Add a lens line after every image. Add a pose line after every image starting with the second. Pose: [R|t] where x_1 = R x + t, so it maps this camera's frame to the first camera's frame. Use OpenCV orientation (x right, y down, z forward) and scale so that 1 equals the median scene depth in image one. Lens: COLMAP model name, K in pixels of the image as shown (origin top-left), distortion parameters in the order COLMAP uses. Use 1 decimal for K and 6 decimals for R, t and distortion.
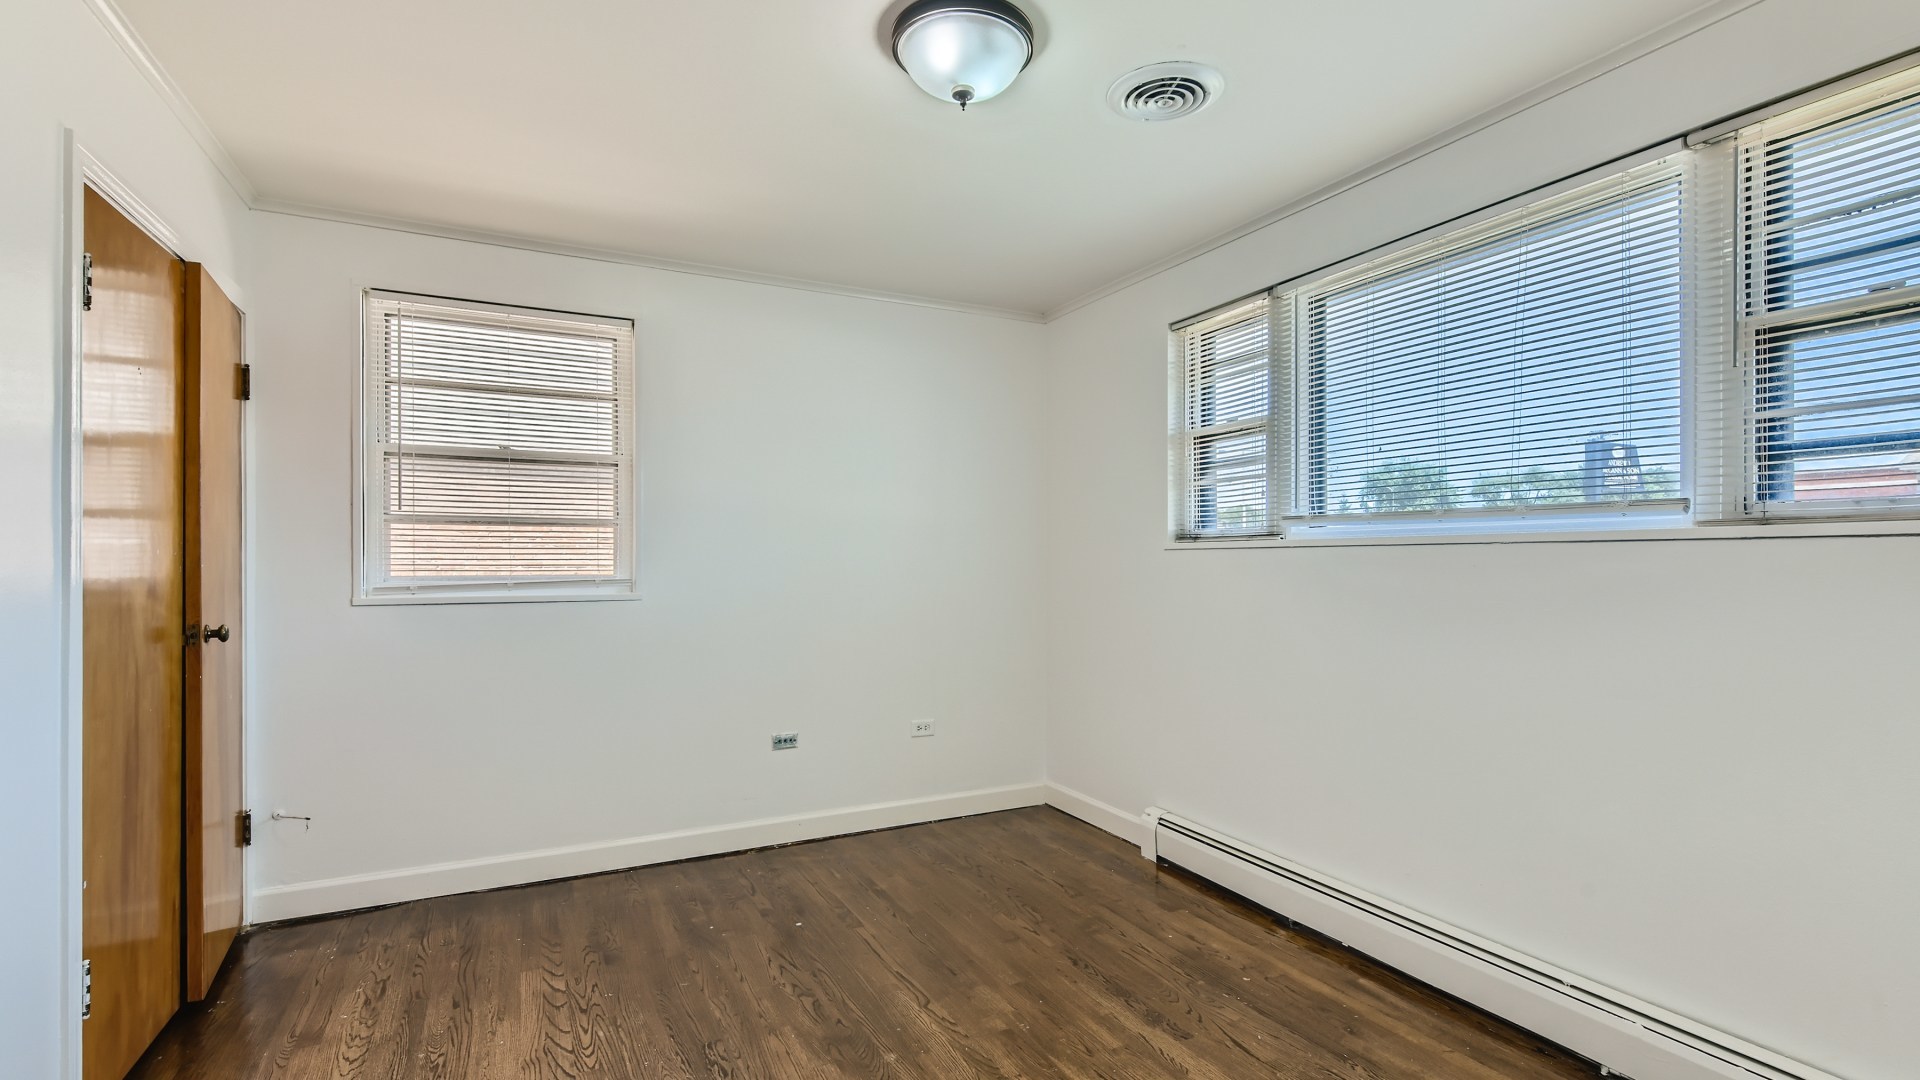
lens RADIAL K [[891.4, 0, 954.5], [0, 891.4, 558.0], [0, 0, 1]] dist [0.013605, -0.000766]
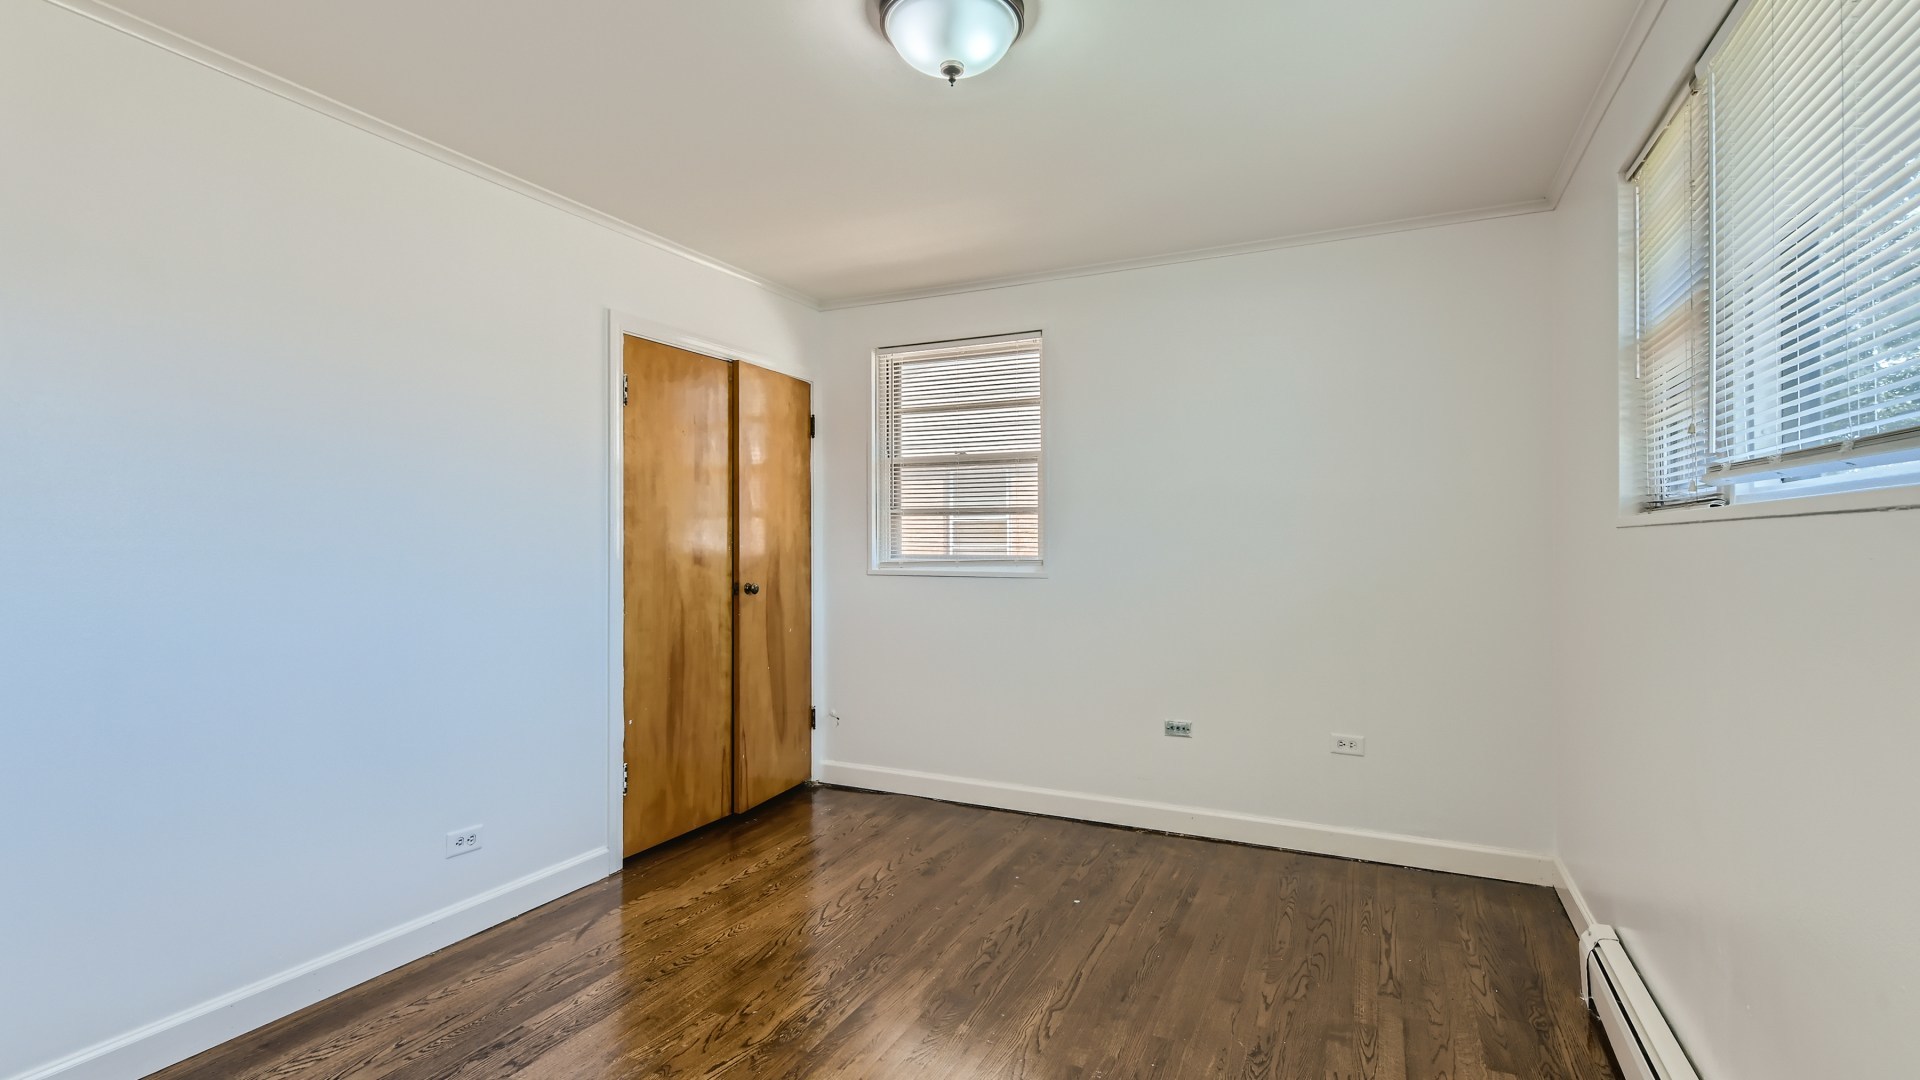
lens RADIAL K [[874.1, 0, 960.0], [0, 874.1, 540.0], [0, 0, 1]] dist [0.025572, -0.013661]
pose [[0.606650, -0.001206, -0.794968, 0.482575], [0.001254, 0.999999, -0.000559, -0.000605], [0.794968, -0.000658, 0.606651, 0.259225]]
